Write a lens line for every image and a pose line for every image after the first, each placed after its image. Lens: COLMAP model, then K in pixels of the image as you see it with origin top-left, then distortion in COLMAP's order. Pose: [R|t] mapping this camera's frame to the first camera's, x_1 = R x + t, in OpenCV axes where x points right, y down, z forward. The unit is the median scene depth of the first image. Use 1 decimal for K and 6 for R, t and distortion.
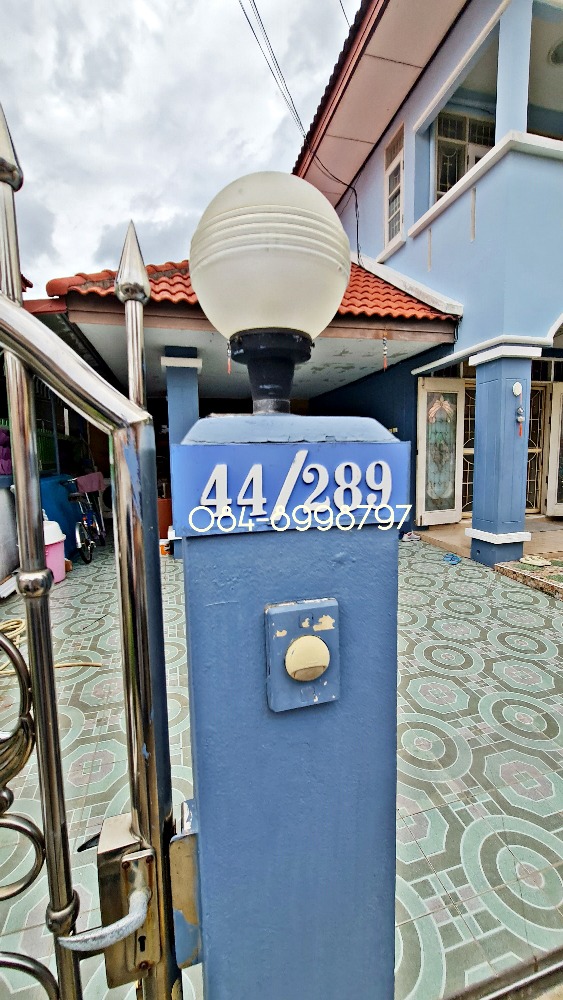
lens RADIAL K [[406.8, 0, 282.3], [0, 406.8, 503.6], [0, 0, 1]] dist [-0.003055, 0.000623]
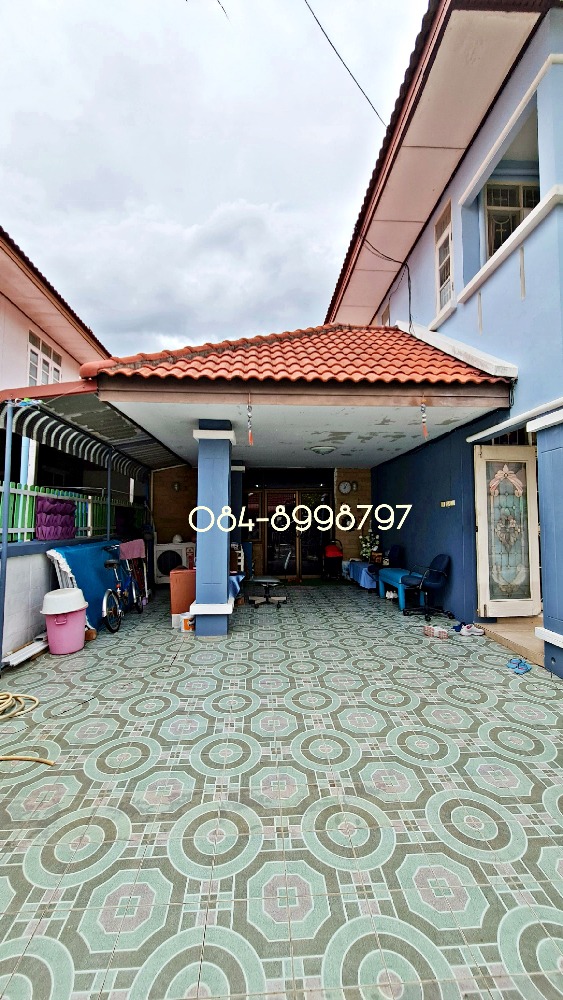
lens RADIAL K [[412.0, 0, 277.2], [0, 412.0, 499.4], [0, 0, 1]] dist [-0.000946, 0.000487]
pose [[0.977823, 0.013873, -0.208975, 0.117807], [-0.049282, 0.985028, -0.165203, -0.026857], [0.203554, 0.171838, 0.963866, 0.072381]]
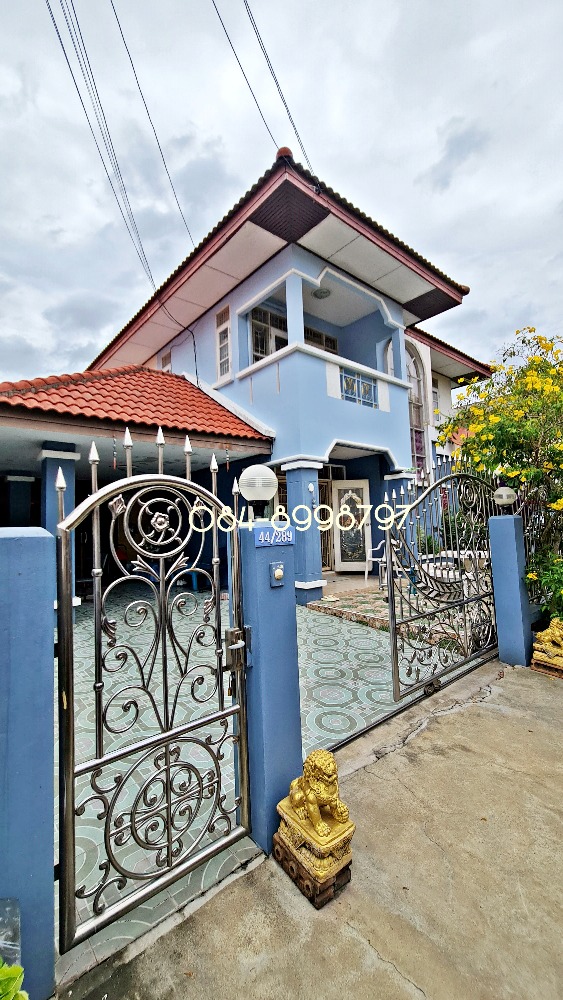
lens RADIAL K [[406.8, 0, 282.3], [0, 406.8, 503.6], [0, 0, 1]] dist [-0.003055, 0.000623]
pose [[0.903272, 0.013102, 0.428869, -0.167159], [0.066570, 0.983151, -0.170245, 0.033929], [-0.423873, 0.182327, 0.887180, -0.287411]]
